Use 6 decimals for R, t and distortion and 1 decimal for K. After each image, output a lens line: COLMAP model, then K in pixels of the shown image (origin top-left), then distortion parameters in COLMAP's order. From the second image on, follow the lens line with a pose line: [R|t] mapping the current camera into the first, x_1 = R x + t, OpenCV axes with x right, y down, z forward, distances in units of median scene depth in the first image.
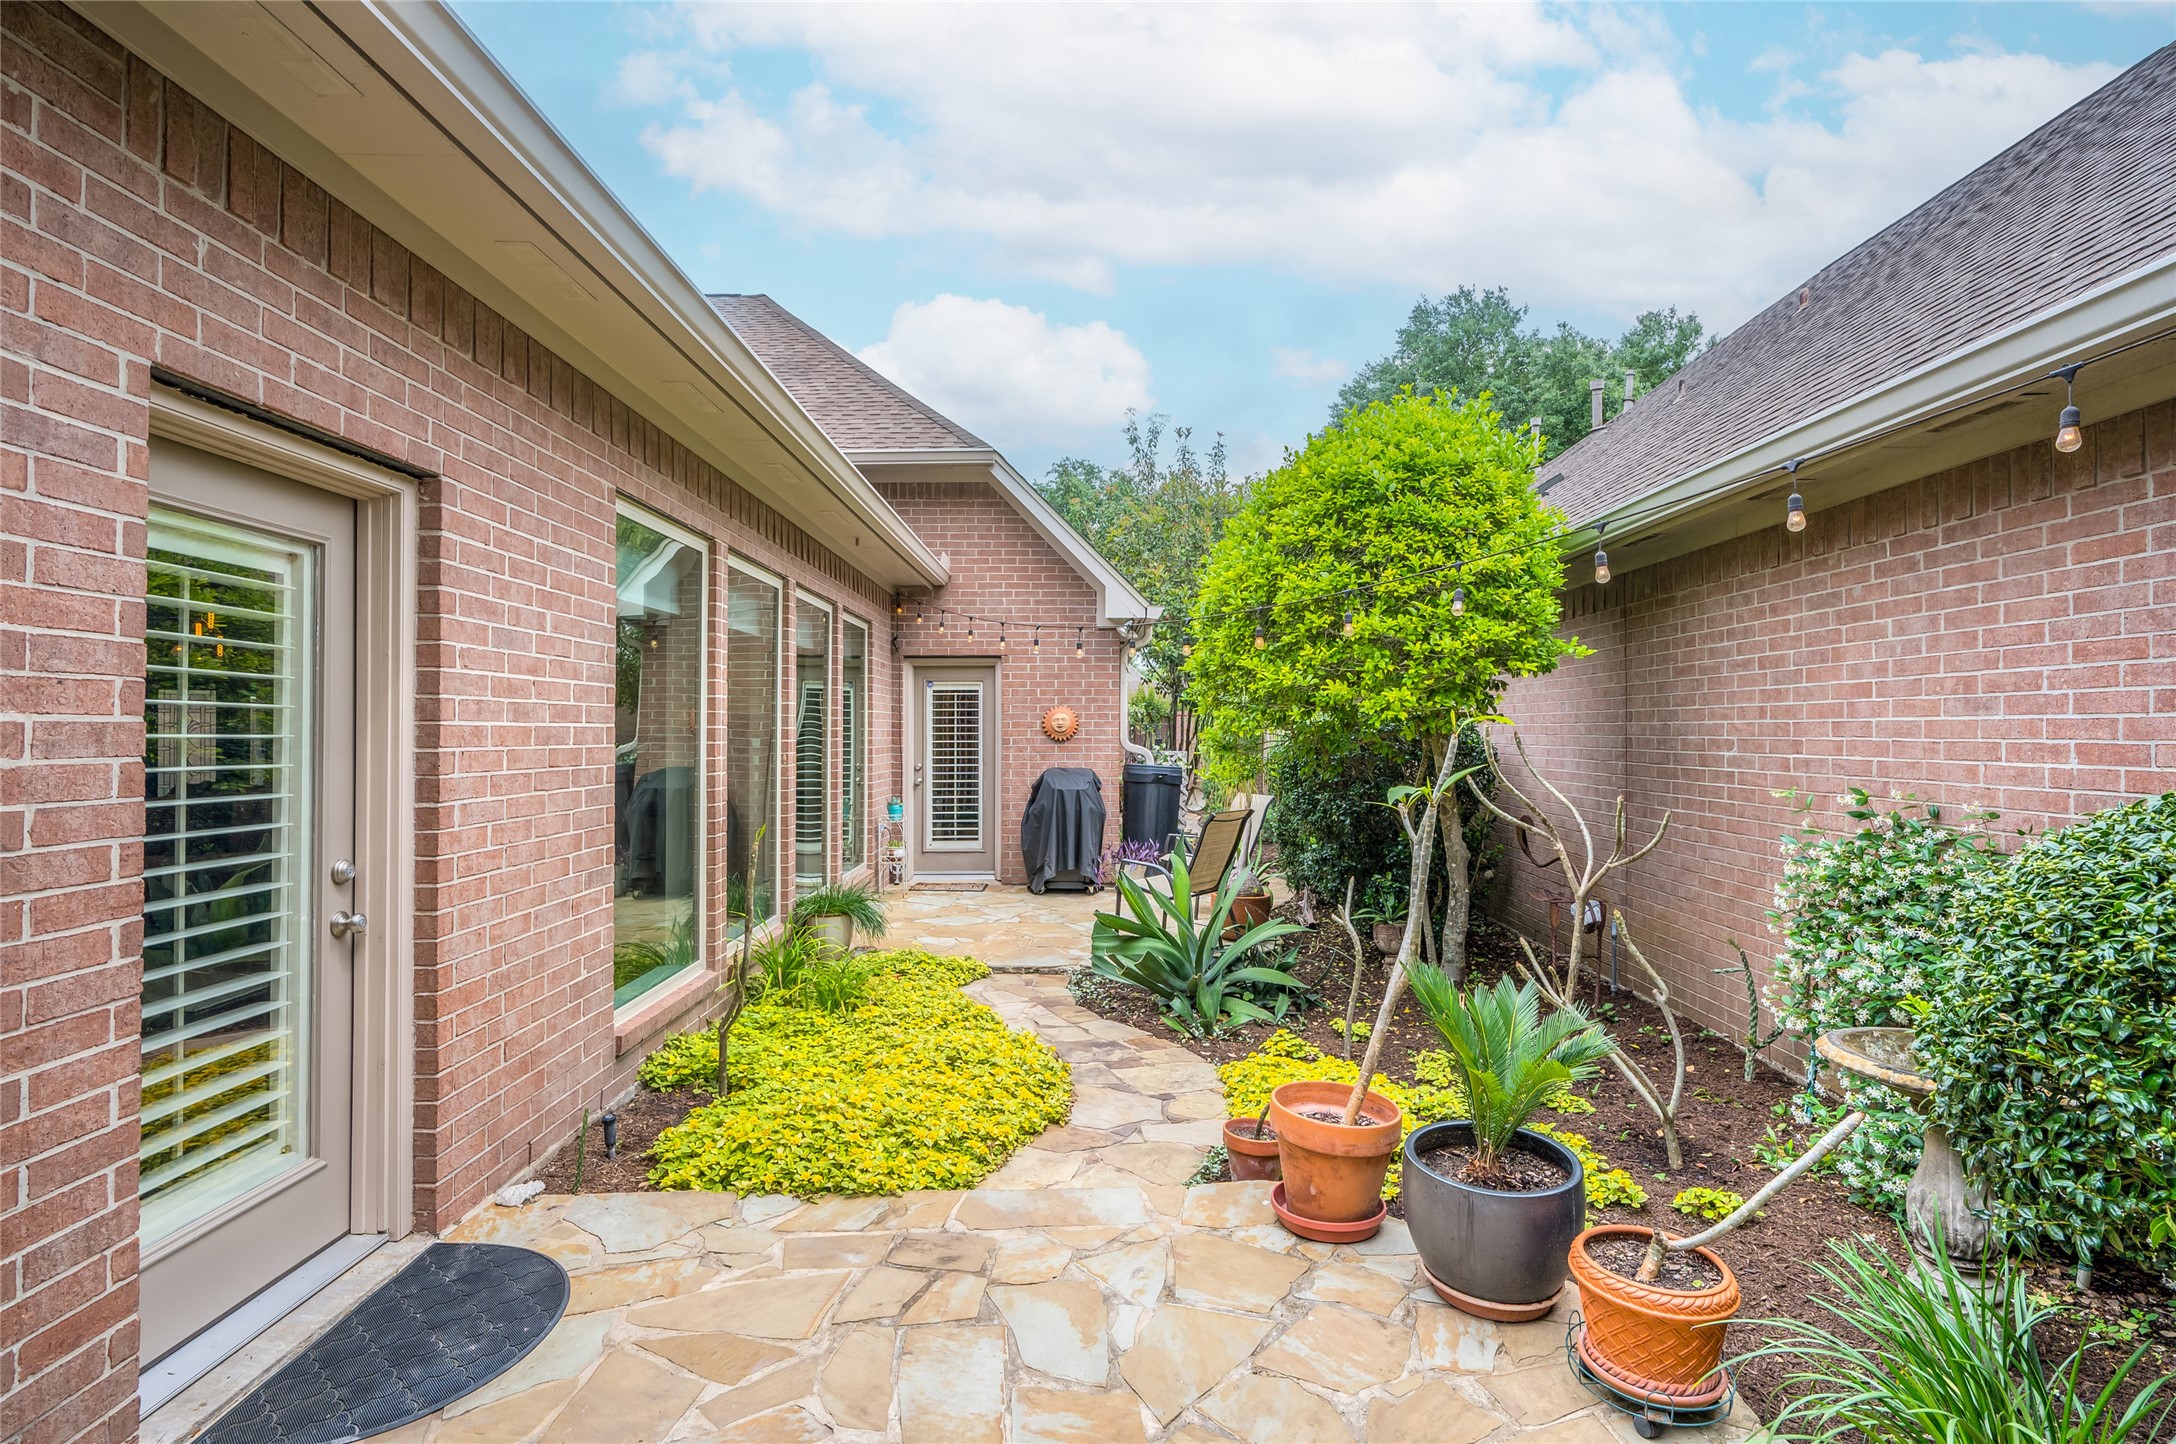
lens RADIAL K [[1072.6, 0, 1088.0], [0, 1072.6, 722.0], [0, 0, 1]] dist [-0.001254, -0.000177]
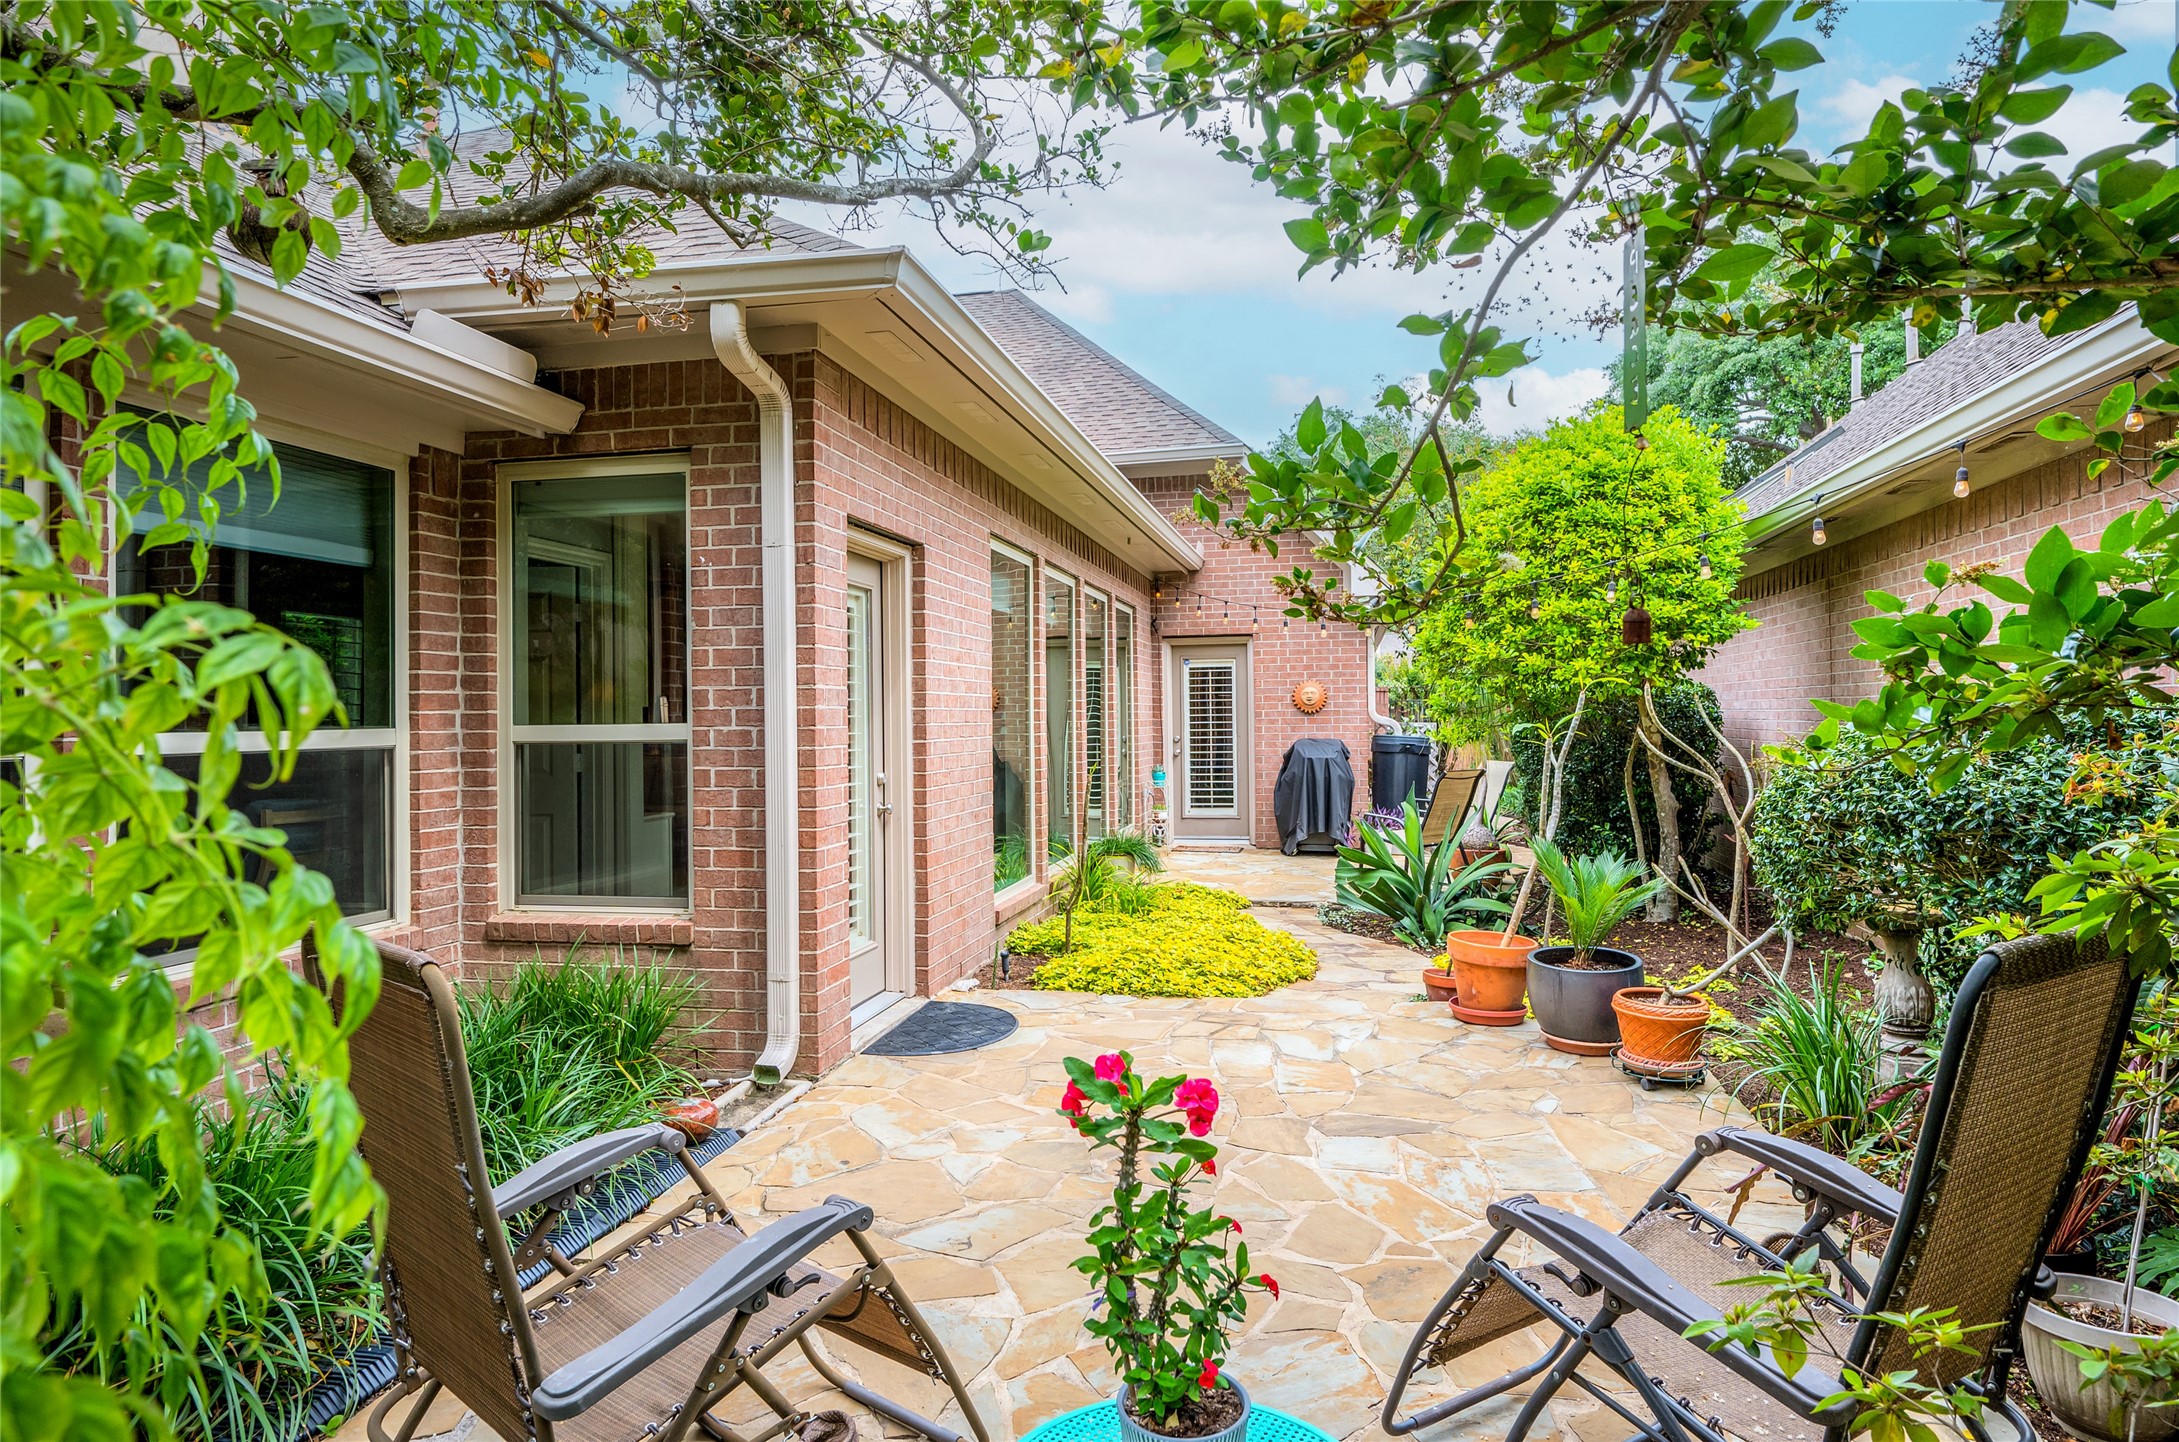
lens RADIAL K [[1328.3, 0, 1093.9], [0, 1328.3, 693.8], [0, 0, 1]] dist [-0.003705, -0.000682]
pose [[0.981308, -0.014979, -0.191860, 0.028951], [0.013200, 0.999857, -0.010544, 0.016444], [0.191990, 0.007815, 0.981366, -0.566527]]
